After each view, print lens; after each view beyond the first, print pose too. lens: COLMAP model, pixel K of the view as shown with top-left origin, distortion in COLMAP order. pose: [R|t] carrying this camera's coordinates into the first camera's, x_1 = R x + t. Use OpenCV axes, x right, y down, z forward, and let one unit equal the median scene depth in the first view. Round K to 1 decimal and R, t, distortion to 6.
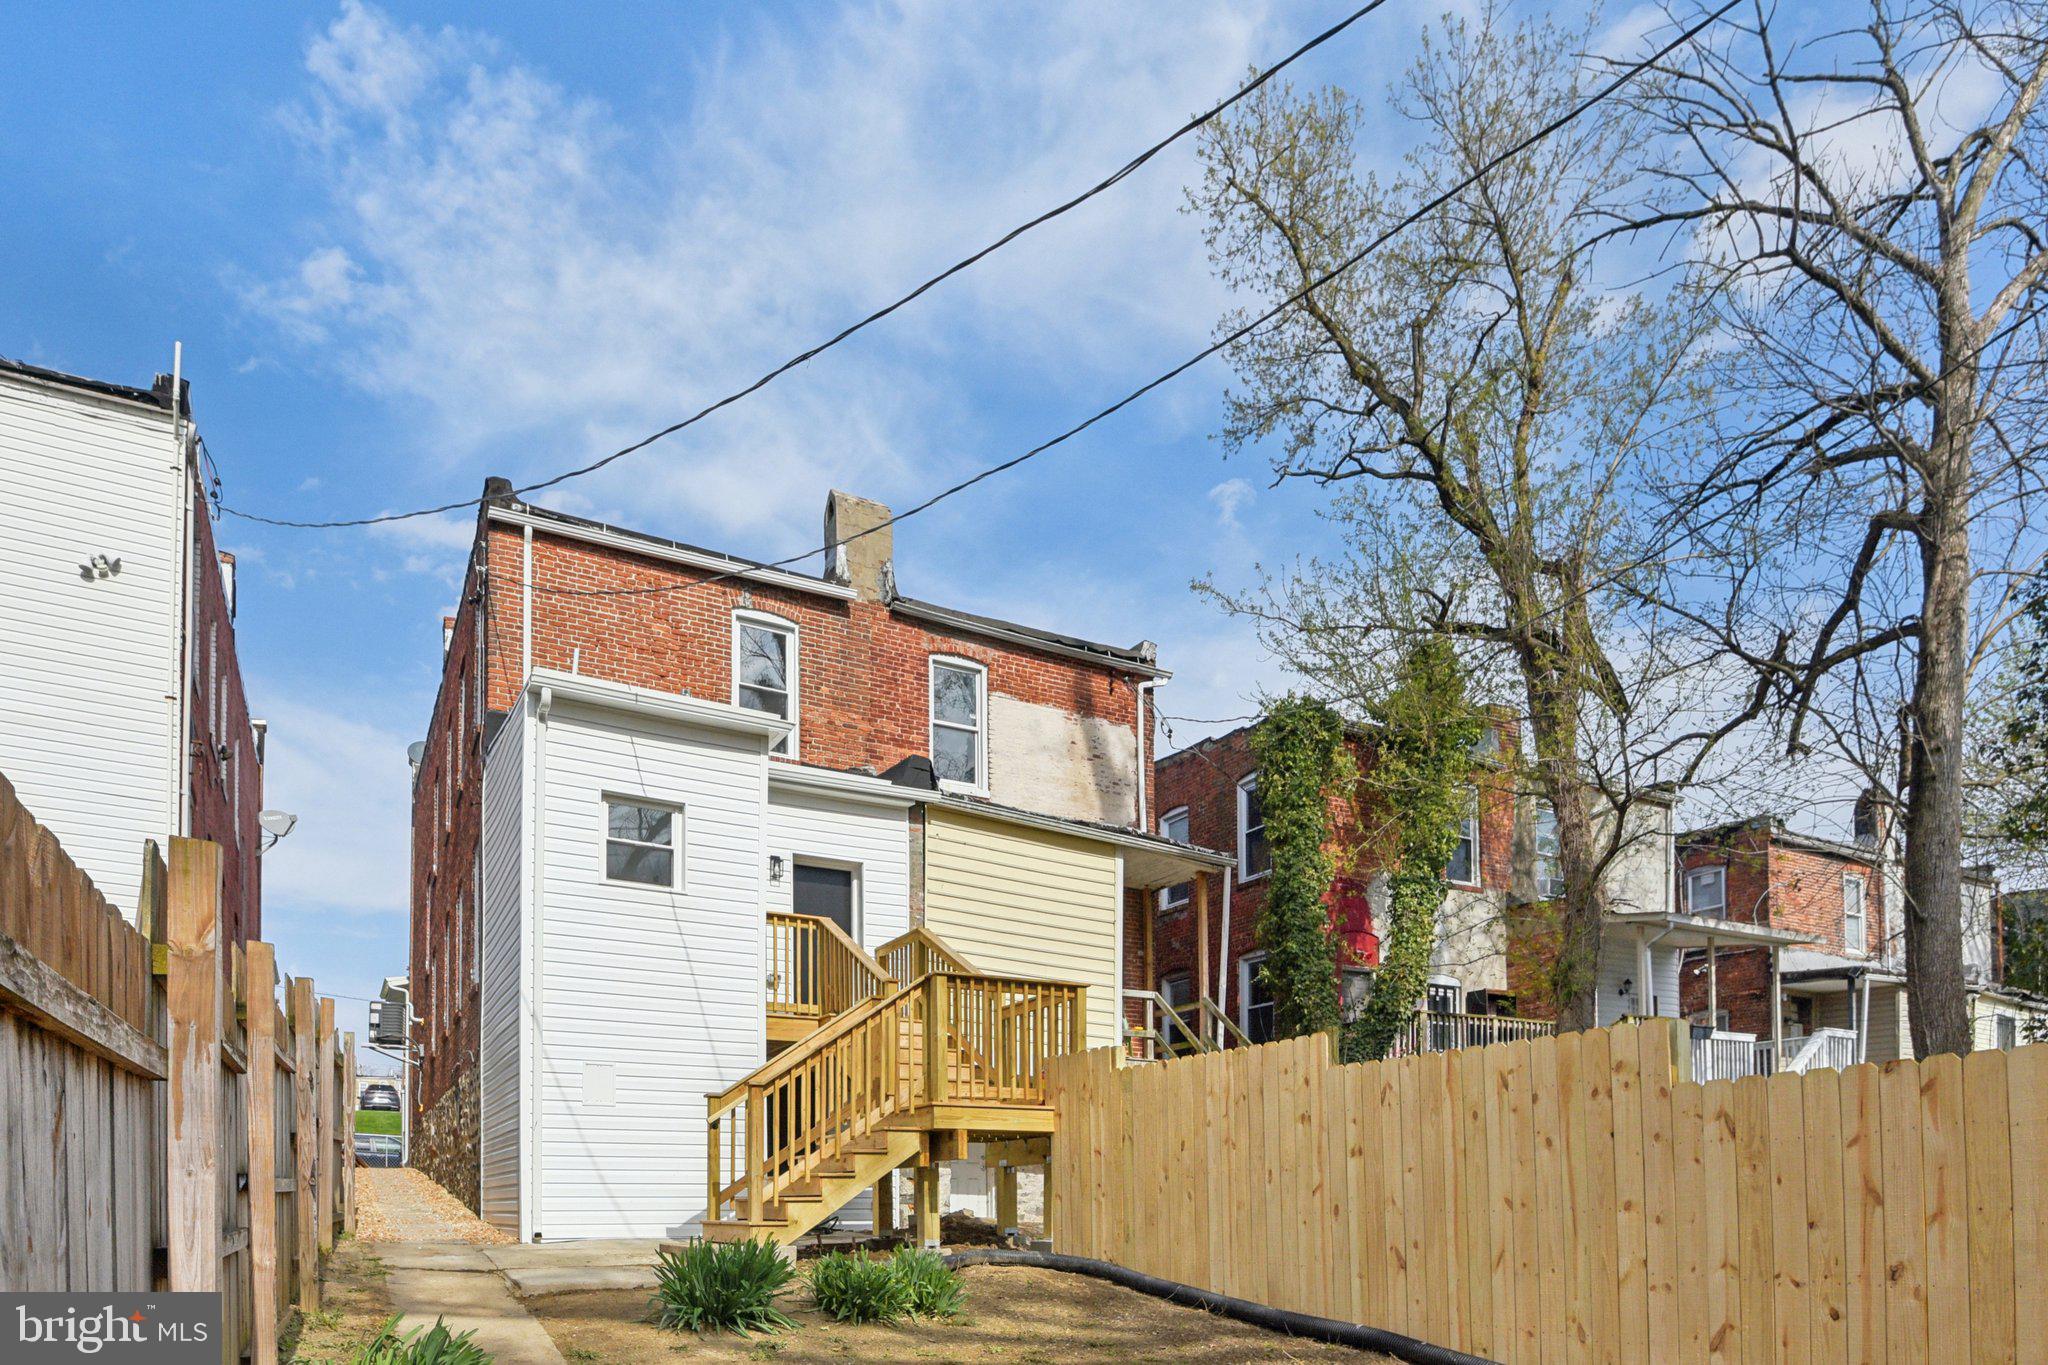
lens RADIAL K [[1200.3, 0, 1020.6], [0, 1200.3, 794.5], [0, 0, 1]] dist [0.004036, -0.023294]
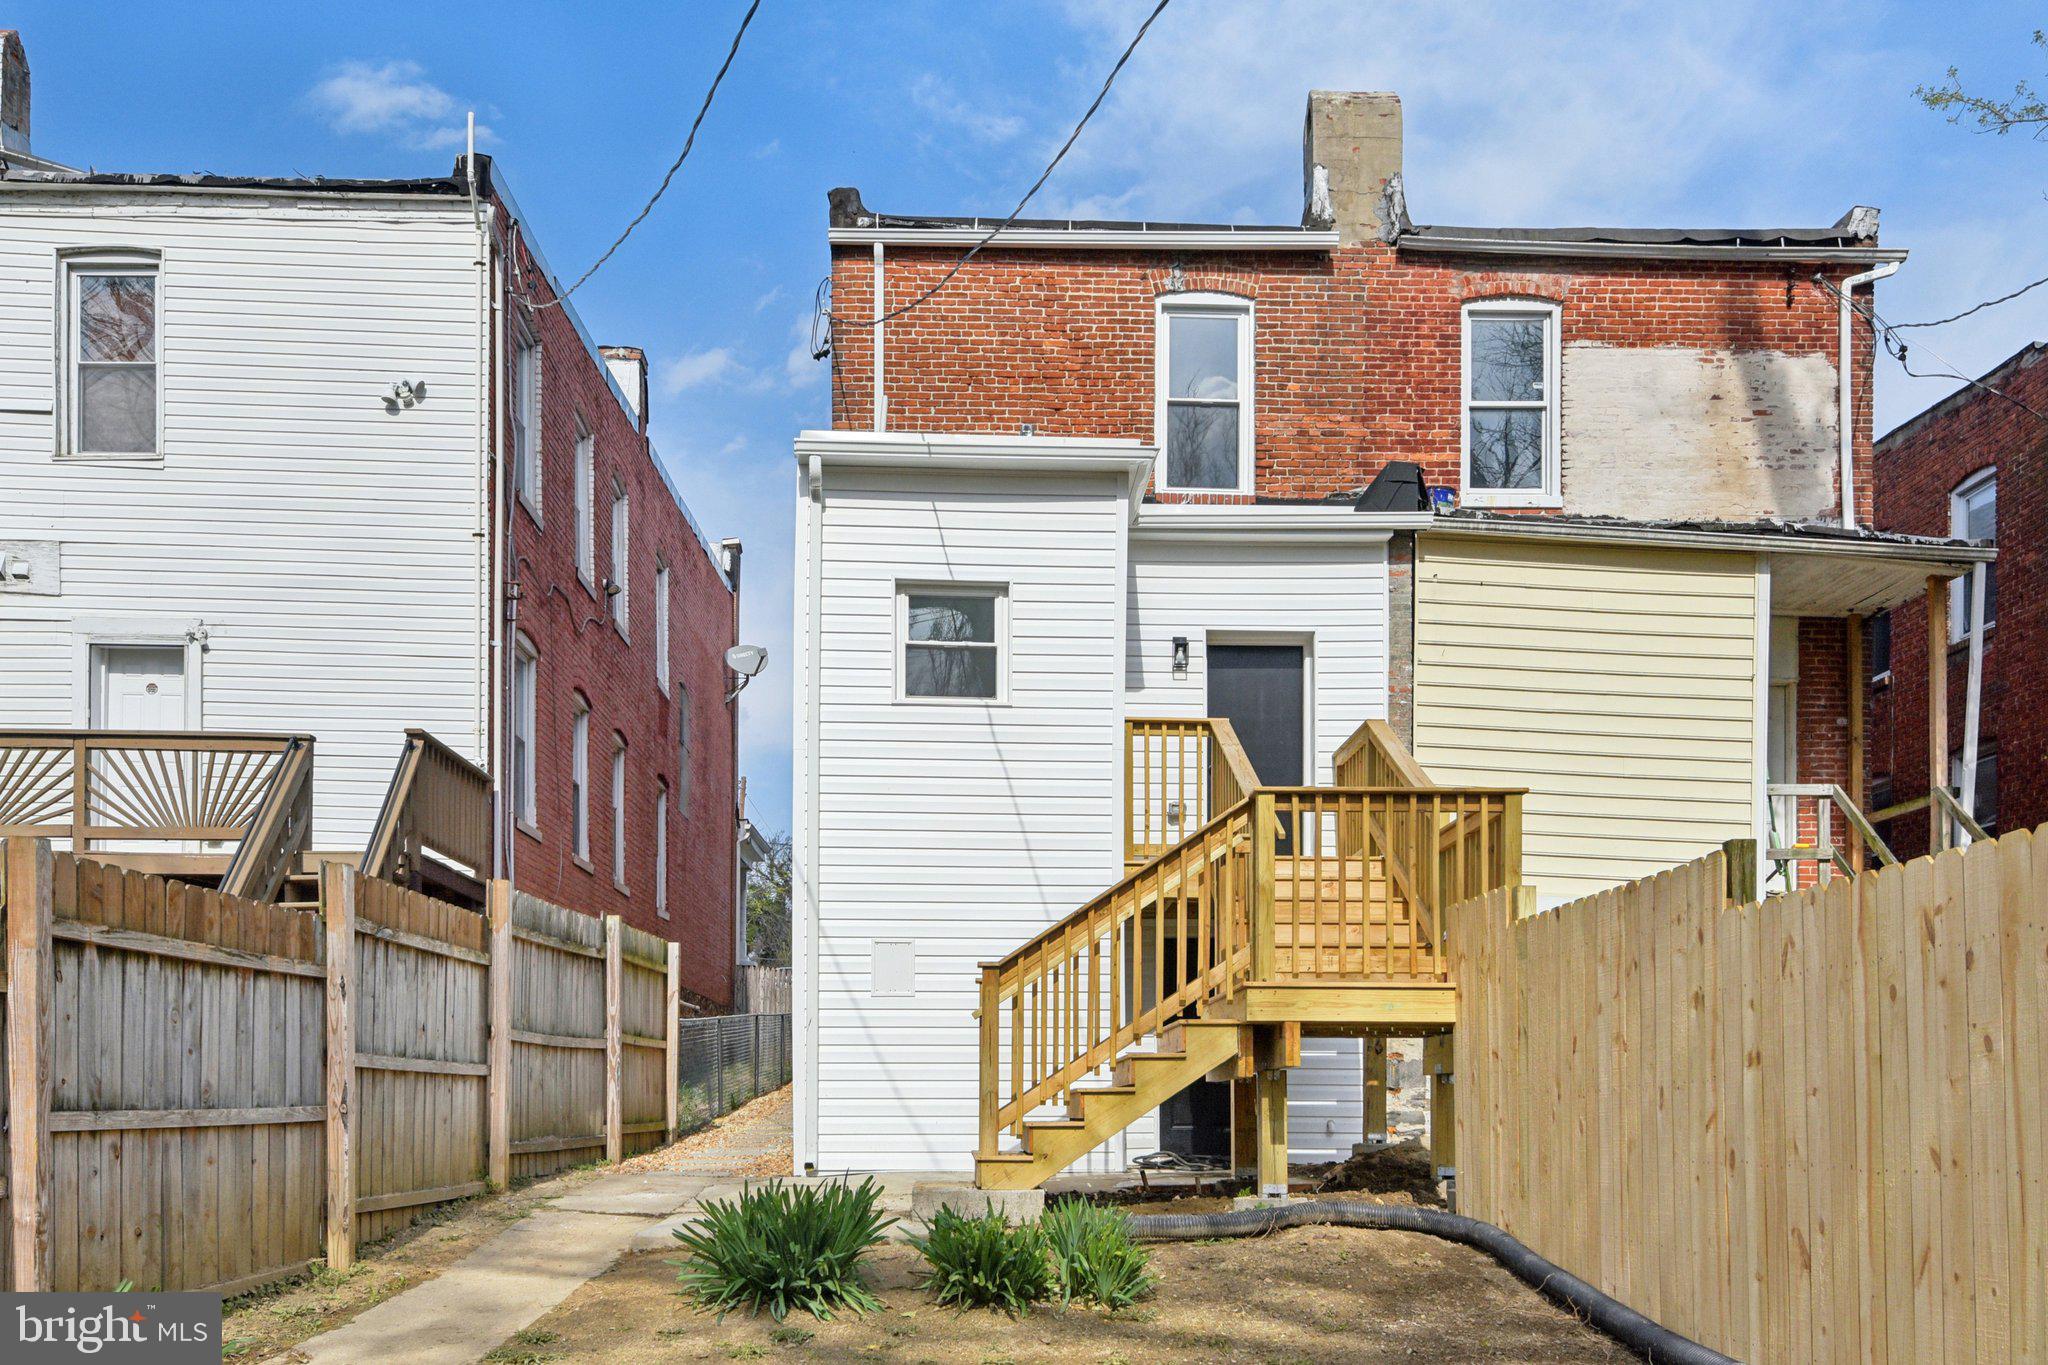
lens RADIAL K [[1692.8, 0, 1048.3], [0, 1692.8, 636.6], [0, 0, 1]] dist [0.039407, -0.037618]
pose [[0.896781, -0.114829, -0.427314, 0.134892], [0.138544, 0.990048, 0.024705, 0.013786], [0.420225, -0.081357, 0.903765, 0.058920]]
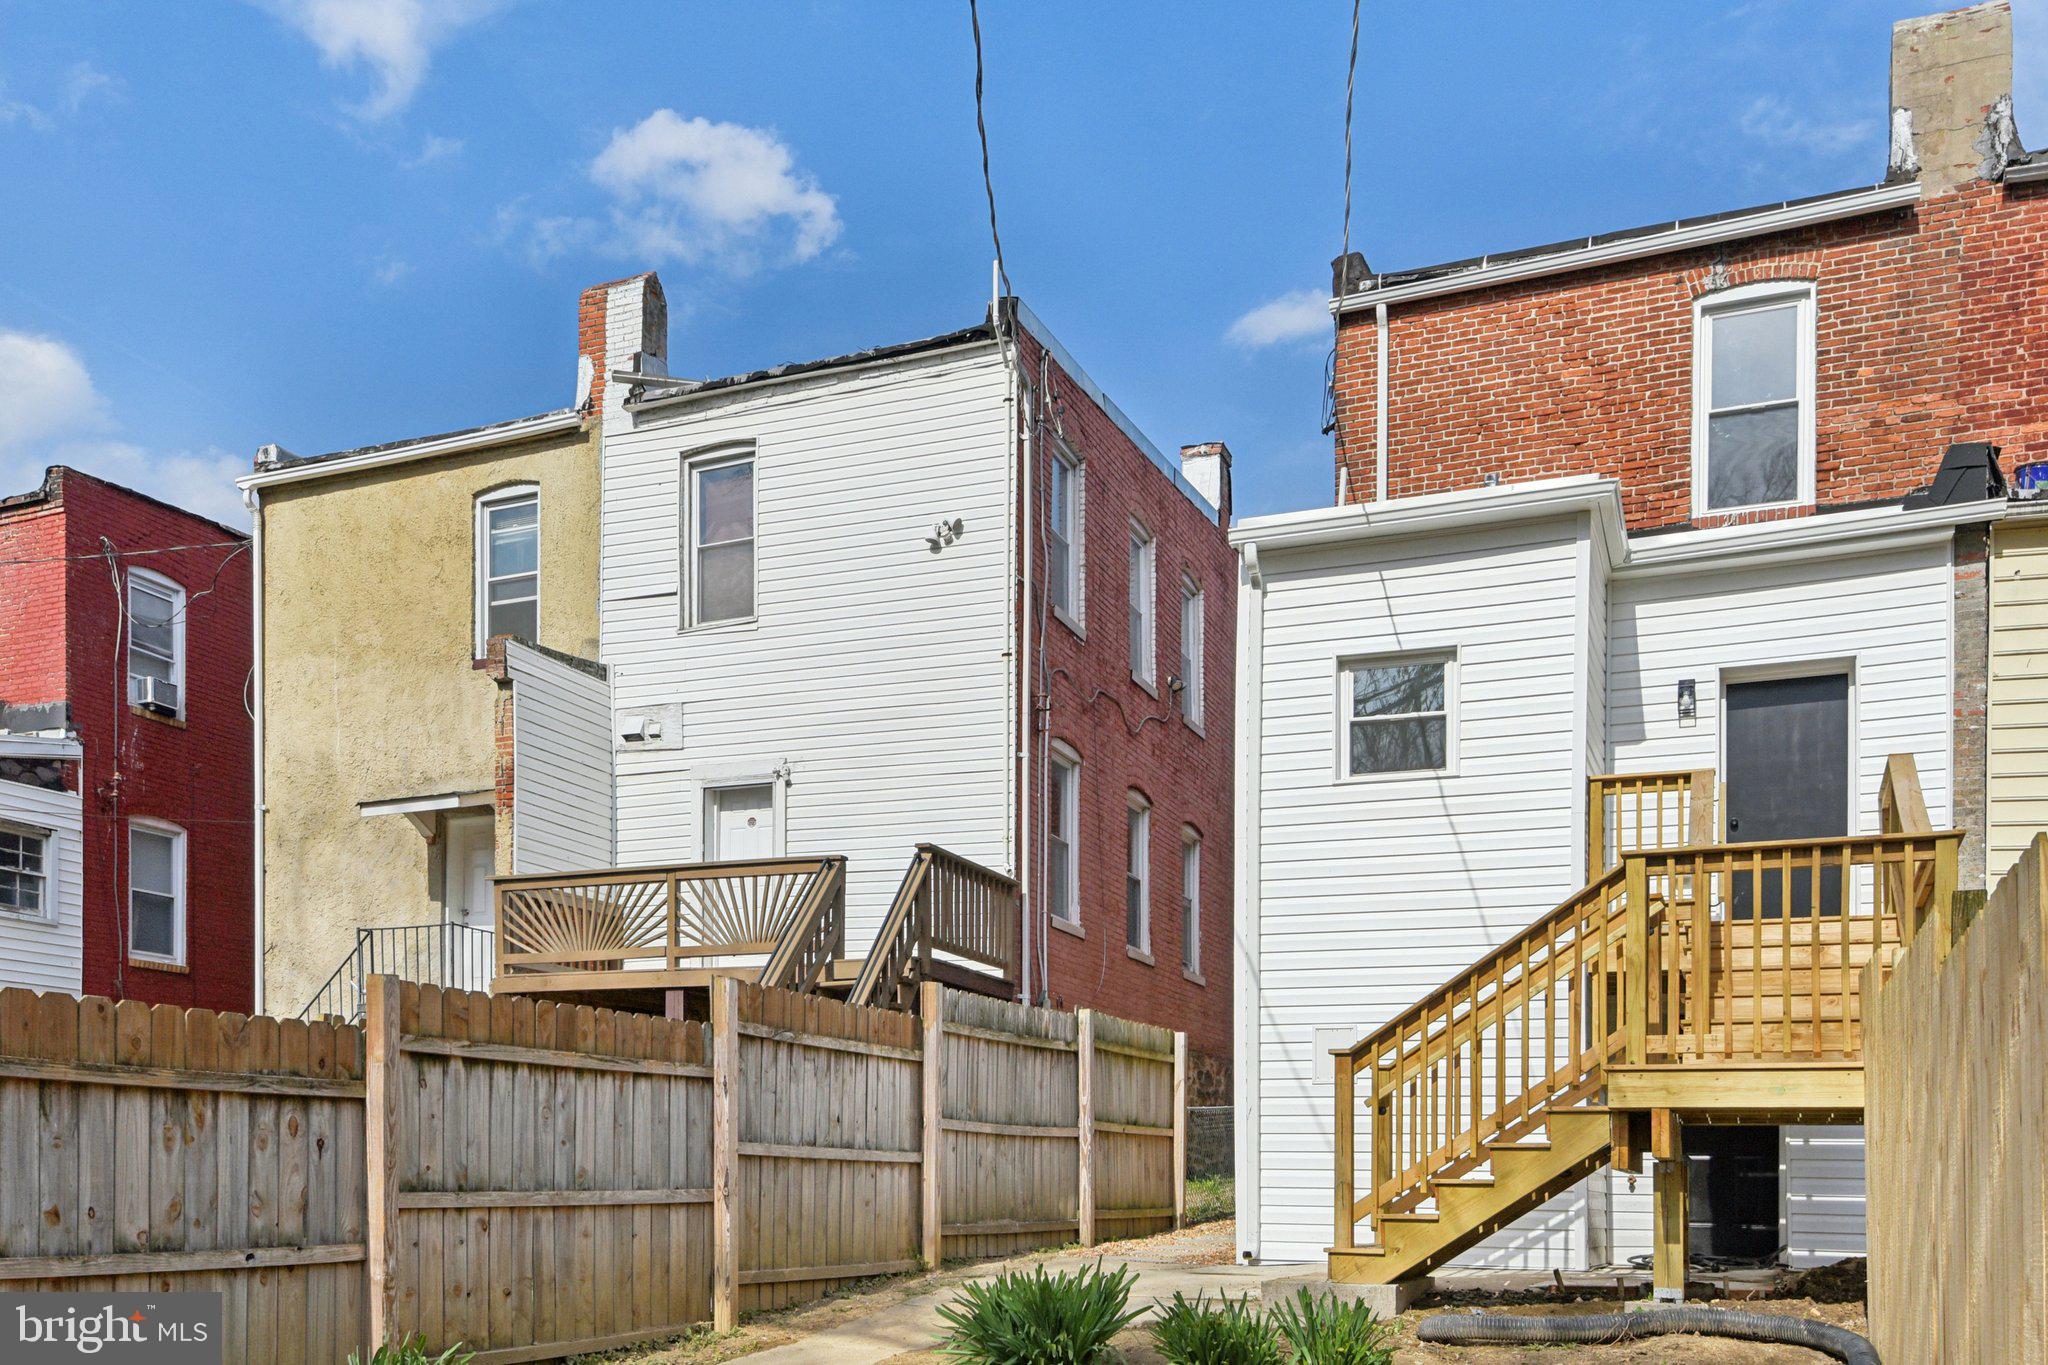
lens RADIAL K [[1736.0, 0, 1024.0], [0, 1736.0, 682.5], [0, 0, 1]] dist [0.026428, -0.017741]
pose [[0.625511, -0.209353, -0.751603, 0.240871], [0.238341, 0.968551, -0.071426, 0.030860], [0.742920, -0.134460, 0.655737, 0.114779]]
